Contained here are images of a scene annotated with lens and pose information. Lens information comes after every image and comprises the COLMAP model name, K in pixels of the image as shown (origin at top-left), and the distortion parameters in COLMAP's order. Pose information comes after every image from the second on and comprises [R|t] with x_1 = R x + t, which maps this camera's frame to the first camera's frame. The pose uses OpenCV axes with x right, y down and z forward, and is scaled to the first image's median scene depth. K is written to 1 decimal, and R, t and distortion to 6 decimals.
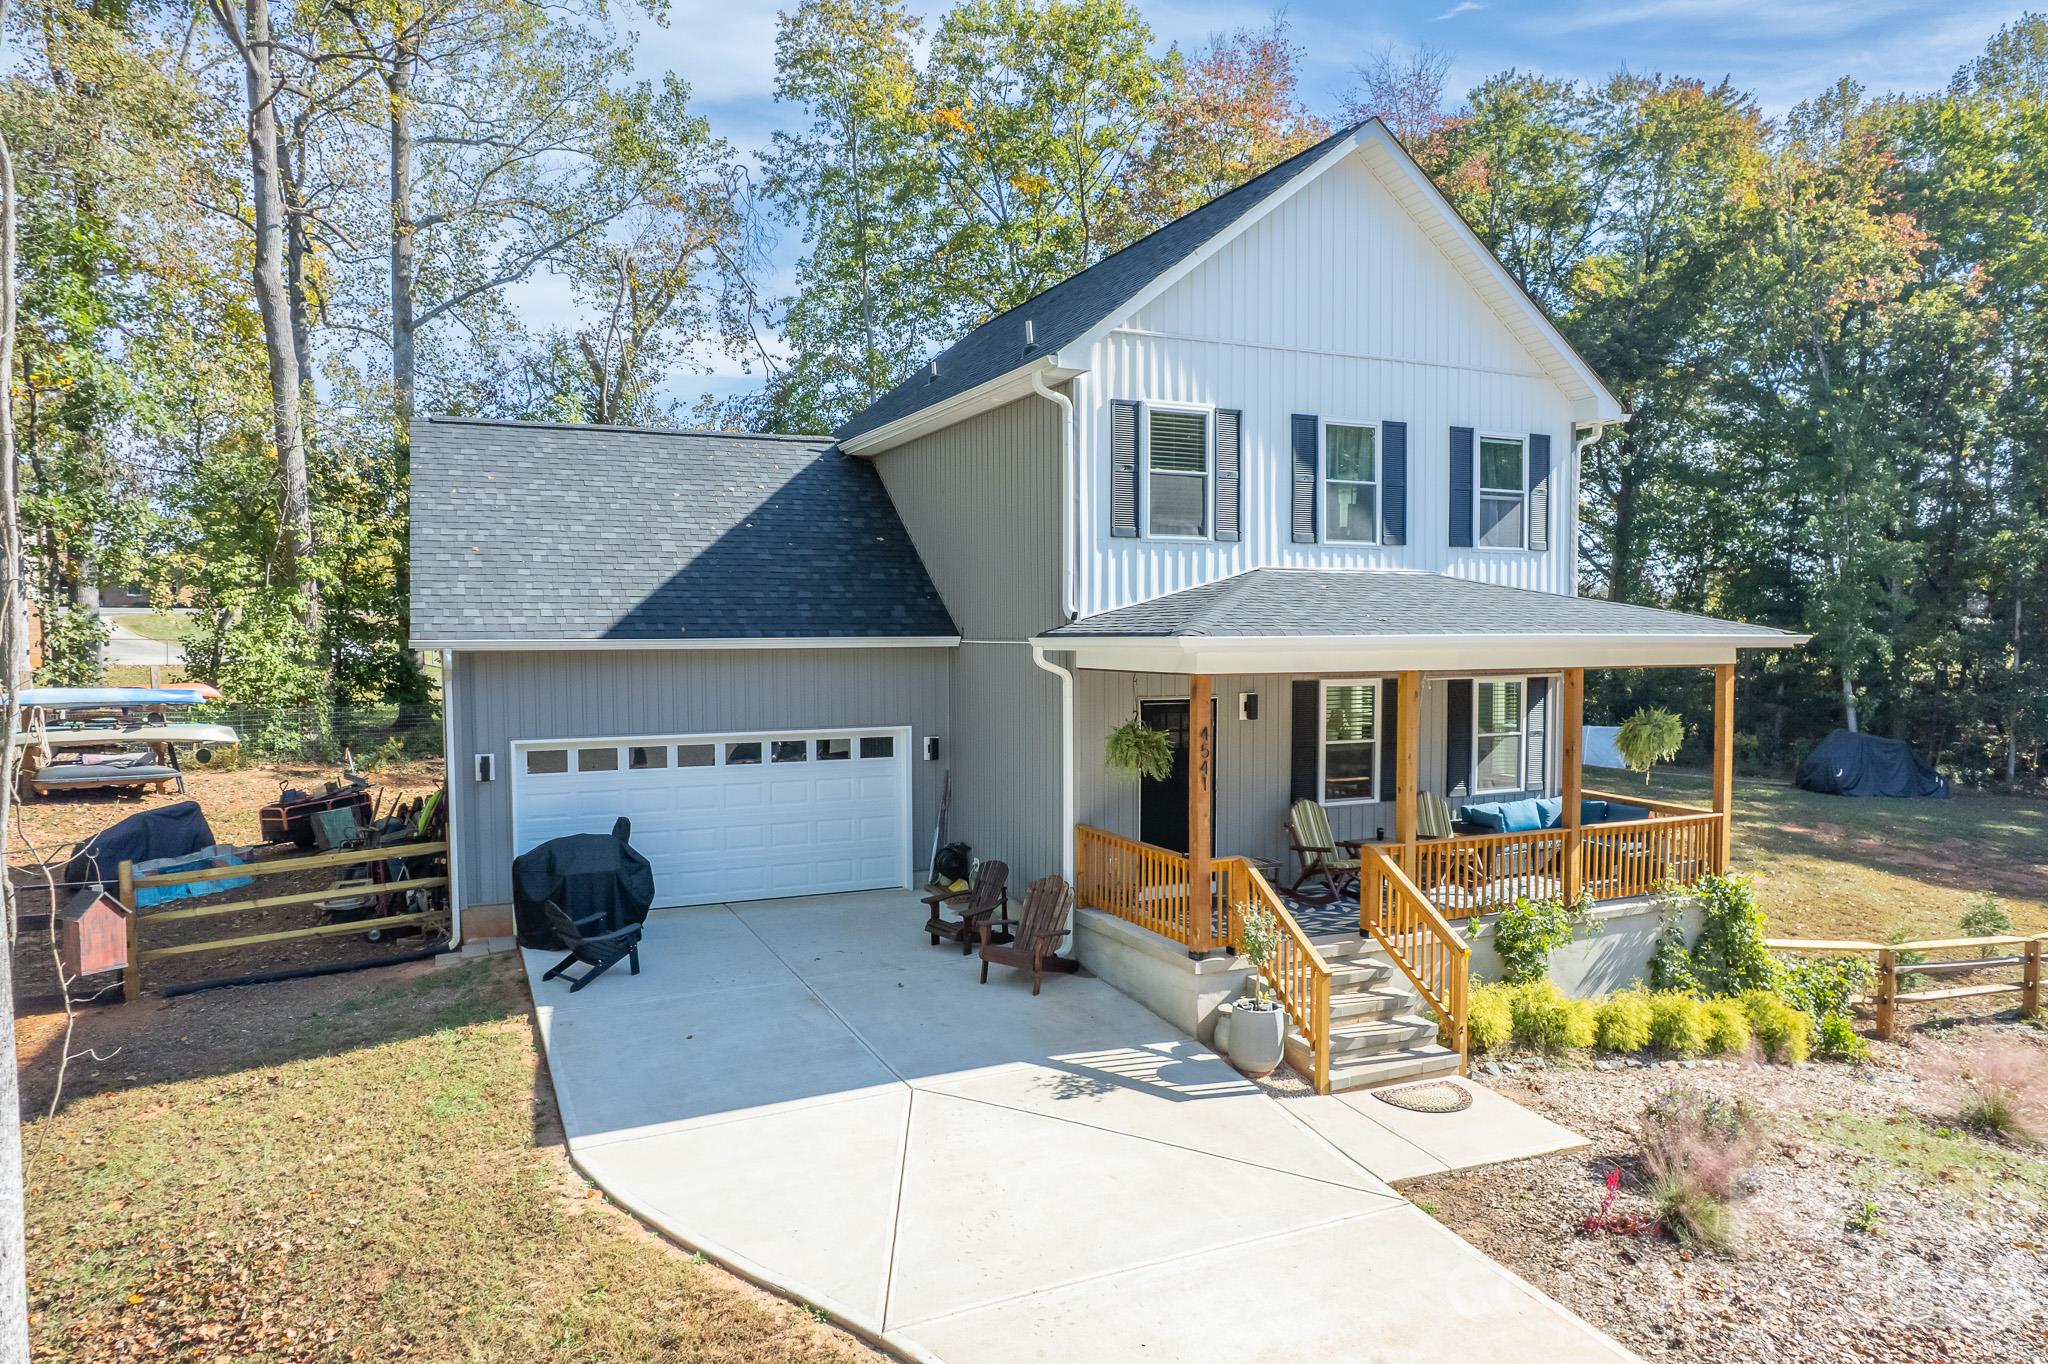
lens RADIAL K [[1300.3, 0, 1017.7], [0, 1300.3, 682.2], [0, 0, 1]] dist [-0.047445, 0.024363]
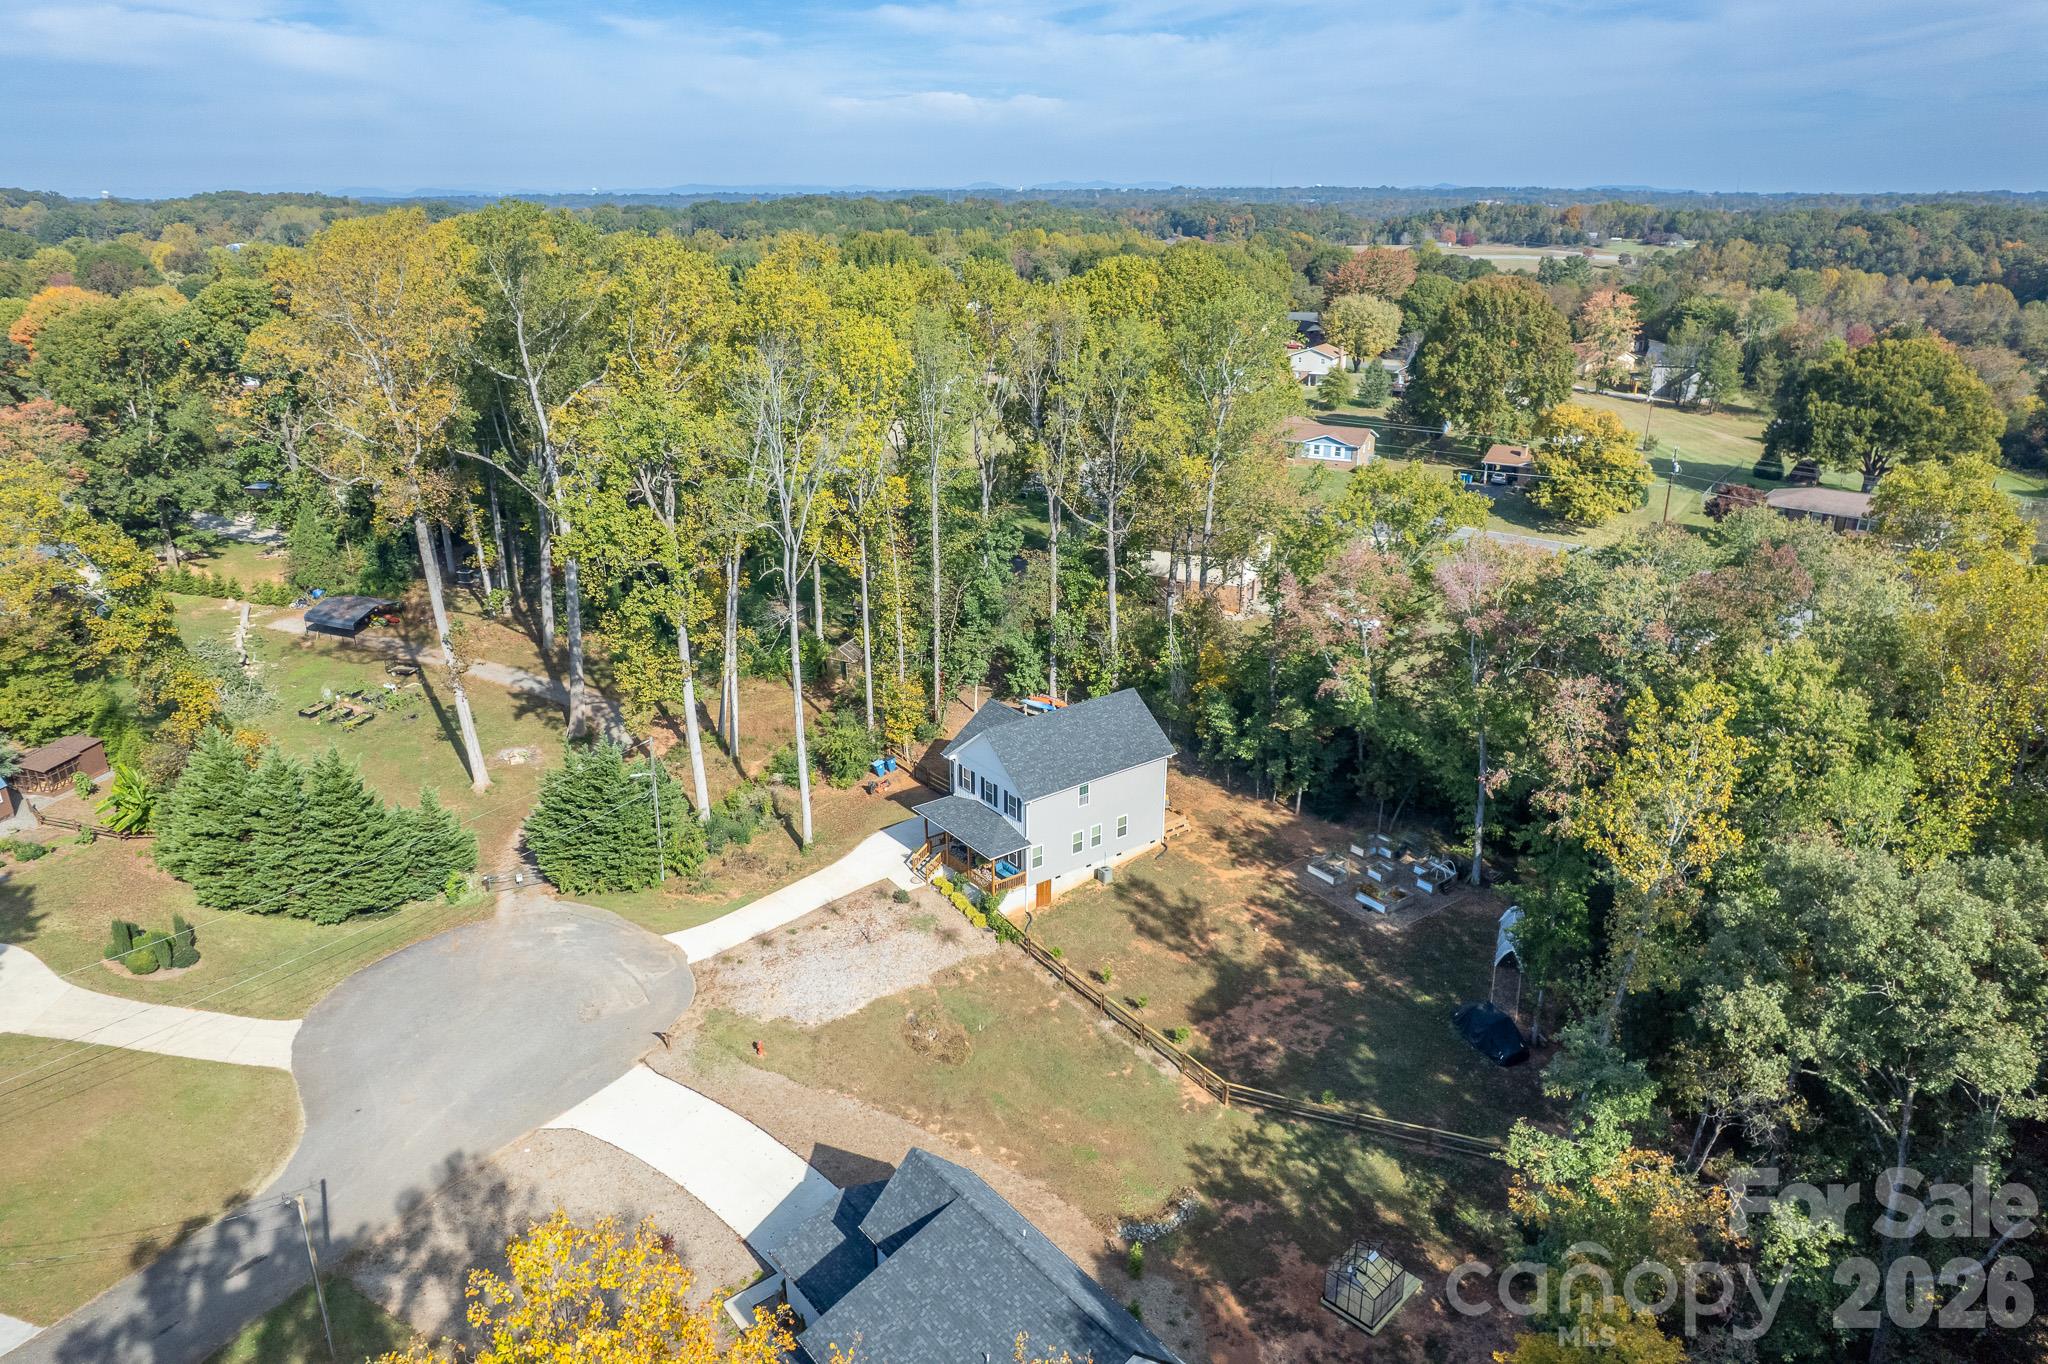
lens RADIAL K [[1300.3, 0, 1029.1], [0, 1300.3, 669.1], [0, 0, 1]] dist [-0.047445, 0.024363]
pose [[0.215441, 0.332634, -0.918118, 5.070106], [-0.039903, 0.942410, 0.332071, -2.432058], [0.975701, -0.034906, 0.216306, 0.070792]]
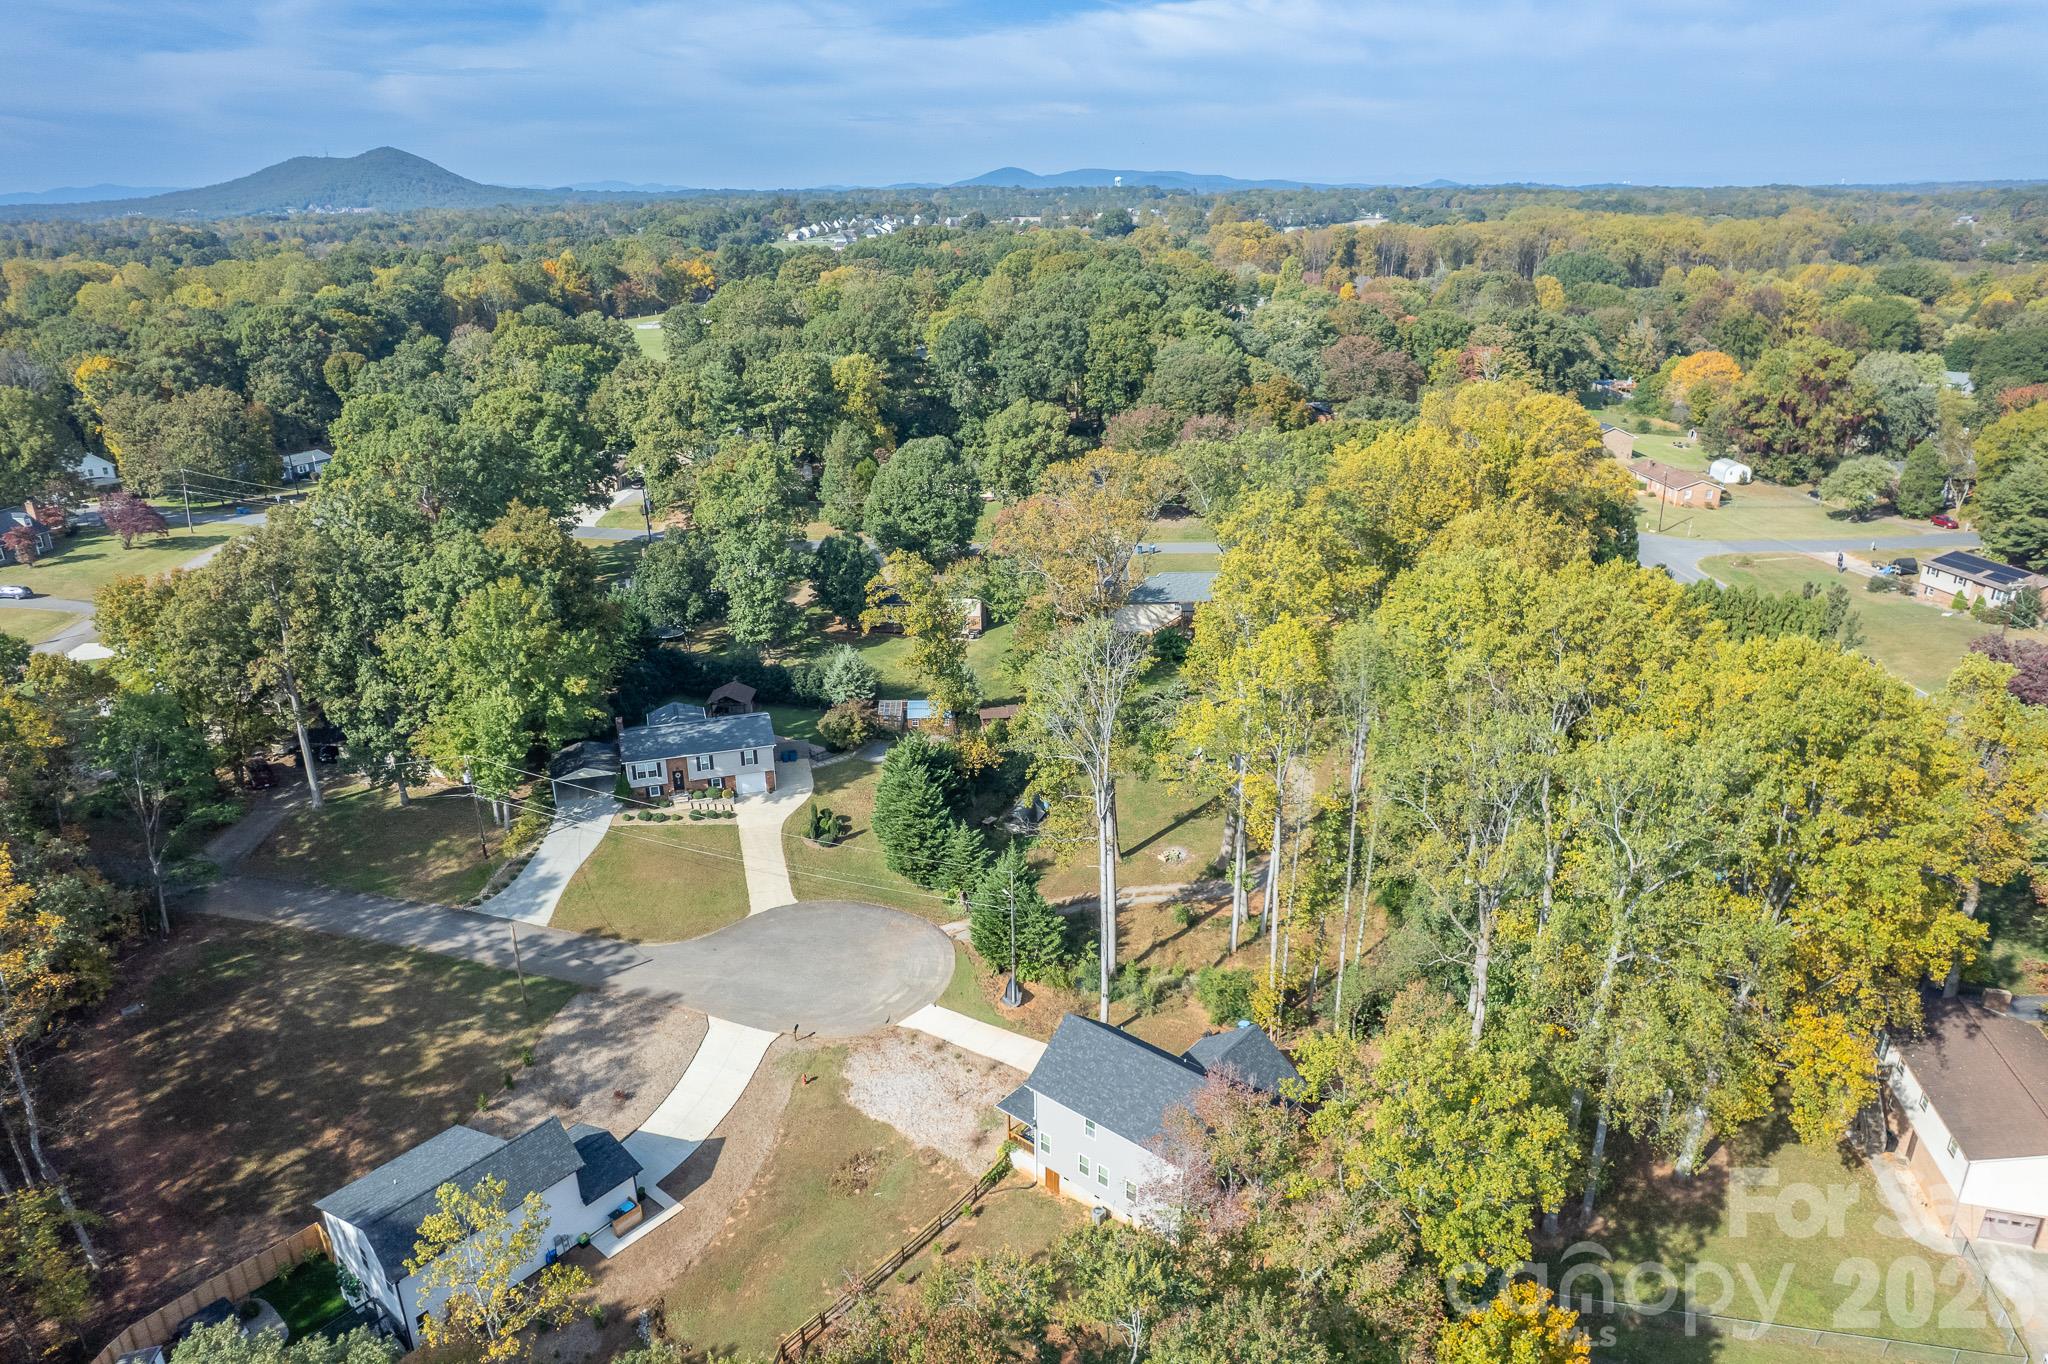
lens RADIAL K [[1300.3, 0, 1006.7], [0, 1300.3, 681.3], [0, 0, 1]] dist [-0.047445, 0.024363]
pose [[-0.909312, 0.168727, -0.380372, 2.406305], [0.002841, 0.916599, 0.399797, -4.003240], [0.416105, 0.362460, -0.833954, 5.055605]]
